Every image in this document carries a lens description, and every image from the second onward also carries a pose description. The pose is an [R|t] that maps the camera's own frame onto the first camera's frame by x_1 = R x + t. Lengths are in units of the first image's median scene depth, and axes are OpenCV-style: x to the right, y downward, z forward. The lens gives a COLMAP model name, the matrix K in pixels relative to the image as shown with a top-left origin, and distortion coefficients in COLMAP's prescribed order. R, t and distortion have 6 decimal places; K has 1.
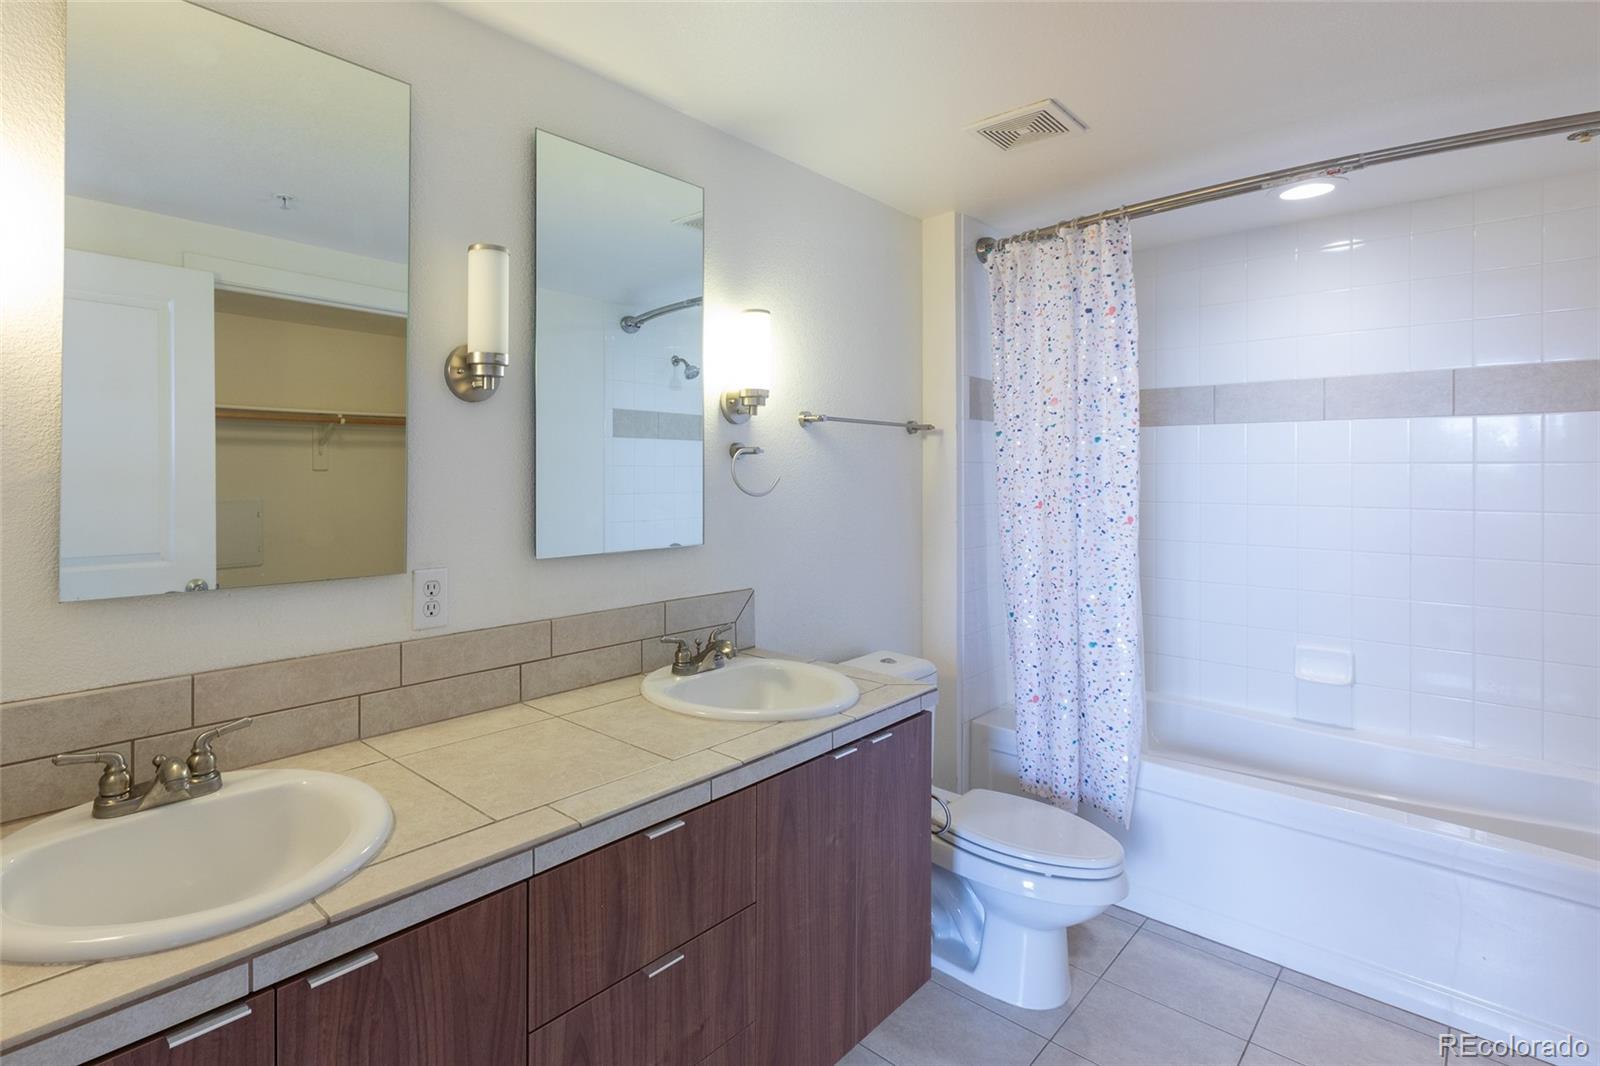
lens RADIAL K [[795.3, 0, 707.1], [0, 795.3, 470.3], [0, 0, 1]] dist [-0.000075, 0.000011]
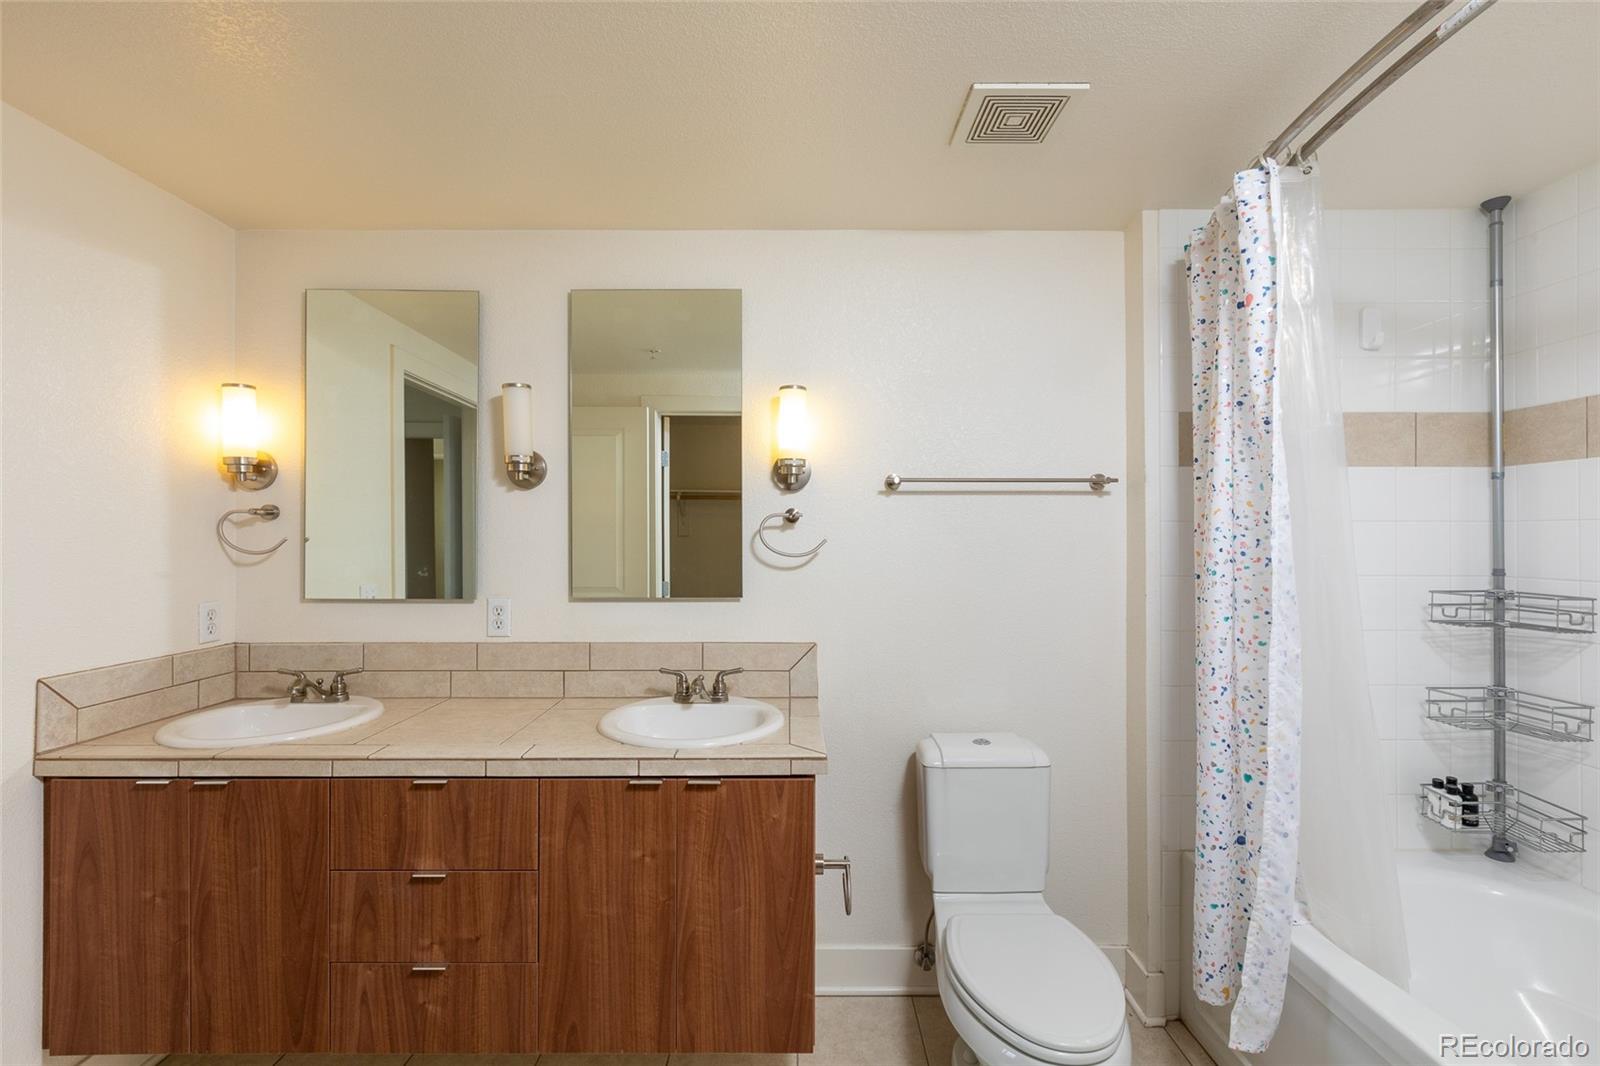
lens RADIAL K [[709.1, 0, 795.9], [0, 709.1, 535.4], [0, 0, 1]] dist [-0.000452, -0.000307]
pose [[0.704953, -0.004335, -0.709241, 1.127573], [0.003885, 0.999990, -0.002250, 0.007499], [0.709244, -0.001170, 0.704962, 0.474588]]
